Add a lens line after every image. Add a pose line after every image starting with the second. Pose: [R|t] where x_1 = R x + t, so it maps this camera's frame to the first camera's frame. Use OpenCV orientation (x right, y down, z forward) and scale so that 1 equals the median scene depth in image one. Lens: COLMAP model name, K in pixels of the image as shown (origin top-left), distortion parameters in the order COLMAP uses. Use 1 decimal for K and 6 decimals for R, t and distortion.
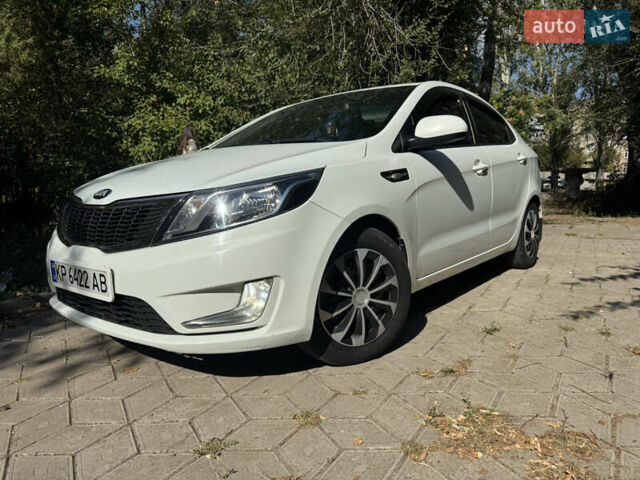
lens RADIAL K [[444.8, 0, 318.0], [0, 444.8, 240.2], [0, 0, 1]] dist [0.067339, -0.093407]
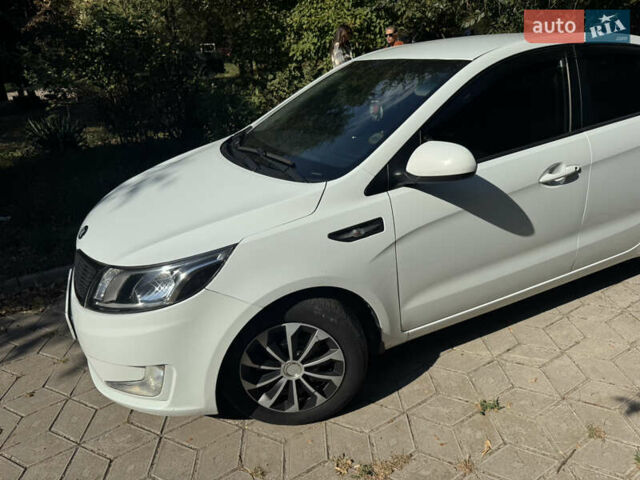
lens RADIAL K [[444.8, 0, 318.0], [0, 444.8, 240.2], [0, 0, 1]] dist [0.067339, -0.093407]
pose [[0.906275, 0.134693, -0.400654, 0.472512], [-0.017879, 0.959237, 0.282036, -0.387419], [0.422311, -0.248438, 0.871741, 0.271728]]
